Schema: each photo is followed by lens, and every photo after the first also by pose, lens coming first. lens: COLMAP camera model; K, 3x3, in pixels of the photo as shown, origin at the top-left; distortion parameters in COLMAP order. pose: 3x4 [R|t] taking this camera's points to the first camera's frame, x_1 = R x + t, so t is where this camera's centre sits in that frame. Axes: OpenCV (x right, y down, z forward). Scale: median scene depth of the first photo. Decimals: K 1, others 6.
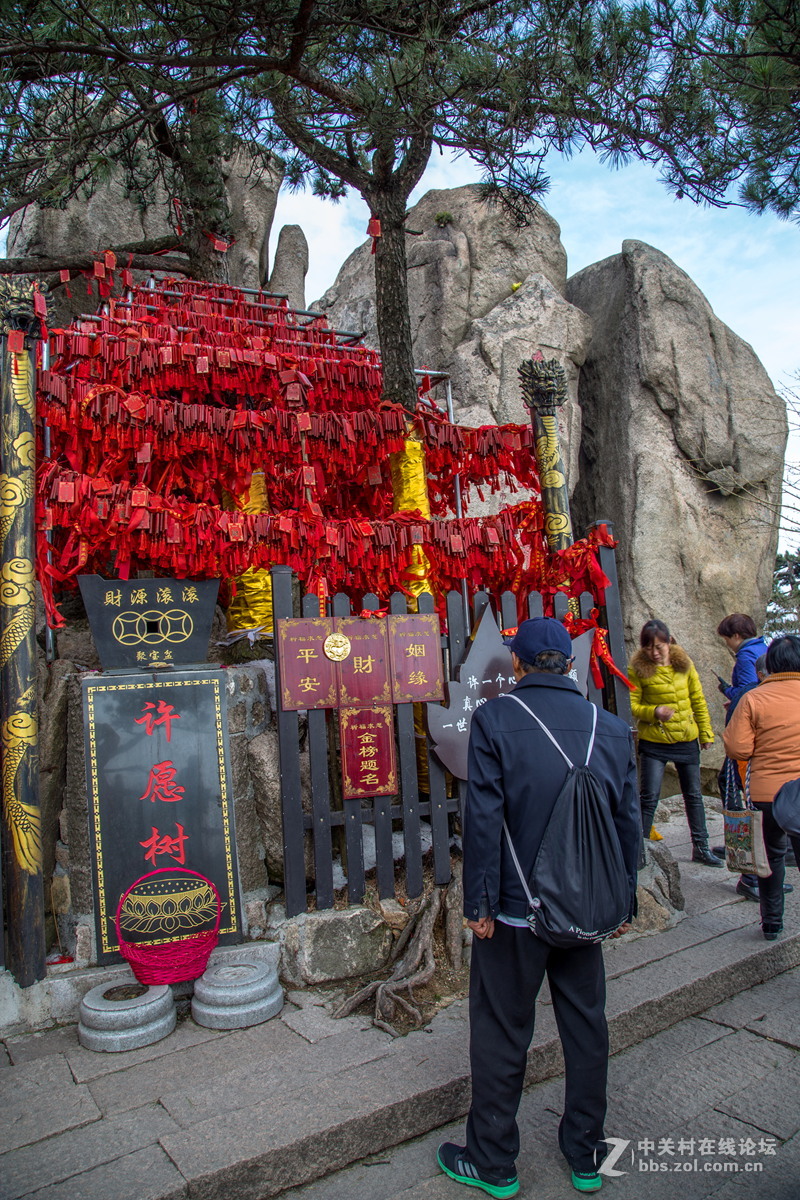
lens RADIAL K [[805.3, 0, 400.0], [0, 805.3, 600.0], [0, 0, 1]] dist [-0.107304, 0.005384]
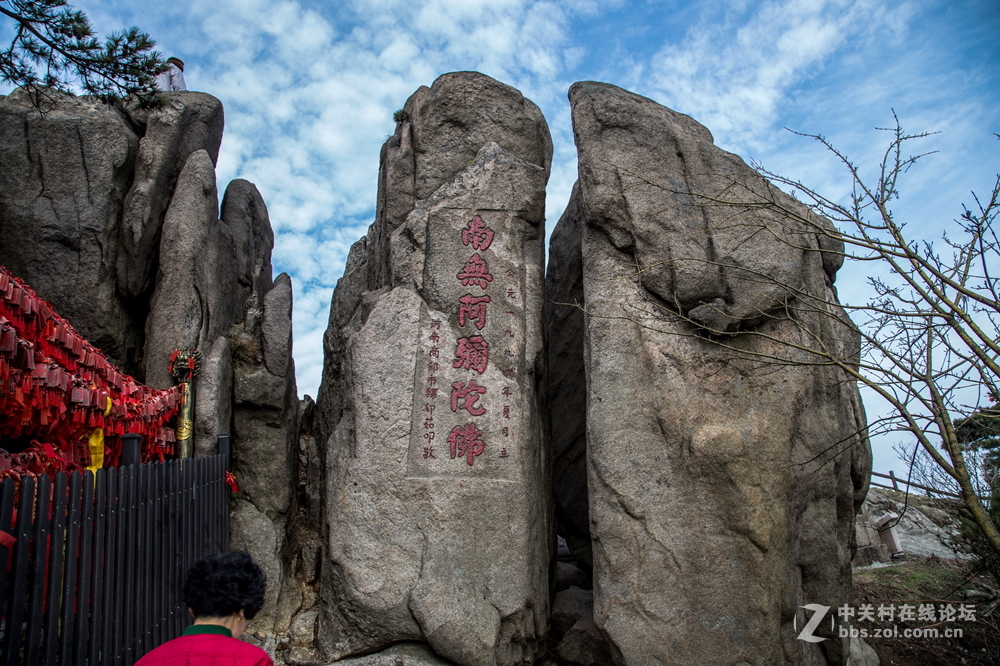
lens RADIAL K [[671.1, 0, 500.0], [0, 671.1, 333.0], [0, 0, 1]] dist [-0.107304, 0.005384]
pose [[0.950296, -0.164860, -0.264118, 0.384729], [0.098814, 0.964149, -0.246278, 0.006330], [0.295251, 0.207938, 0.932517, 0.324693]]
